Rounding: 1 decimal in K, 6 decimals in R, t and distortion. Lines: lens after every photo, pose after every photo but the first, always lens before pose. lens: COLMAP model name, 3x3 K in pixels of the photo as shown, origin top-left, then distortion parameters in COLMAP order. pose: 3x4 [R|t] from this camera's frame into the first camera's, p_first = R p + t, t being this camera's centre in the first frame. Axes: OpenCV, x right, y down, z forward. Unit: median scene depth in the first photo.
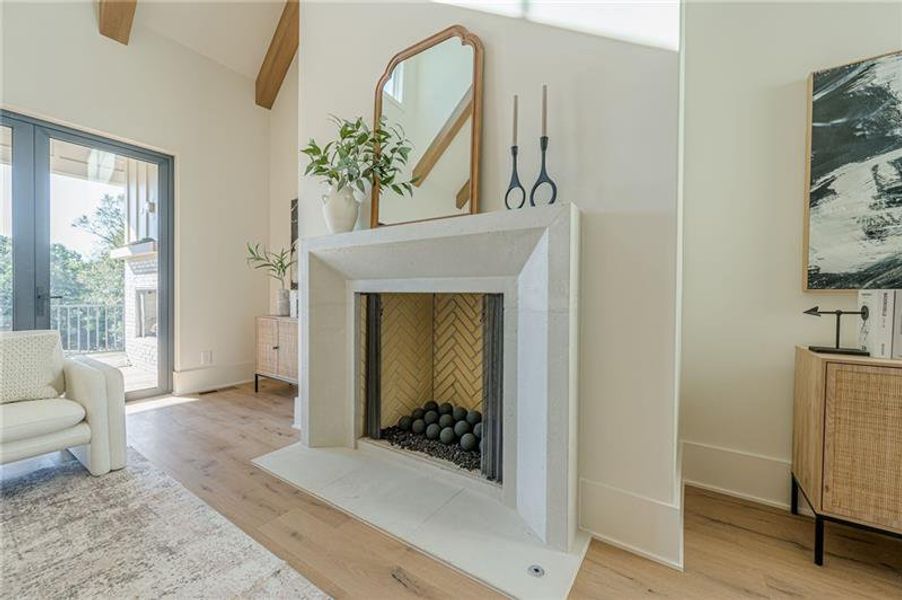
lens RADIAL K [[357.0, 0, 452.3], [0, 357.0, 296.4], [0, 0, 1]] dist [0.001078, 0.000179]
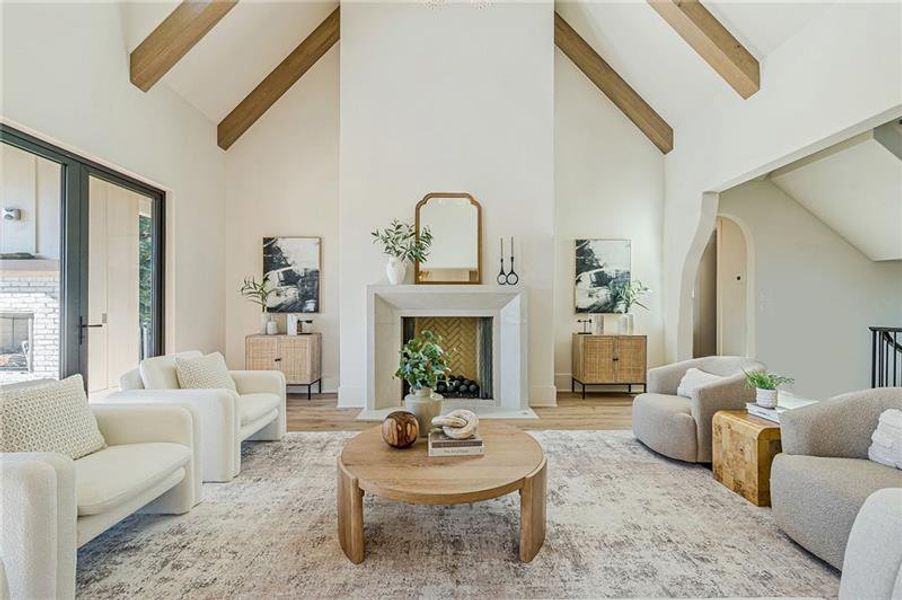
lens RADIAL K [[357.0, 0, 452.3], [0, 357.0, 296.4], [0, 0, 1]] dist [0.001078, 0.000179]
pose [[0.826257, 0.010341, 0.563198, -1.459498], [0.006566, 0.999587, -0.027985, -0.082169], [-0.563255, 0.026821, 0.825848, -0.831189]]
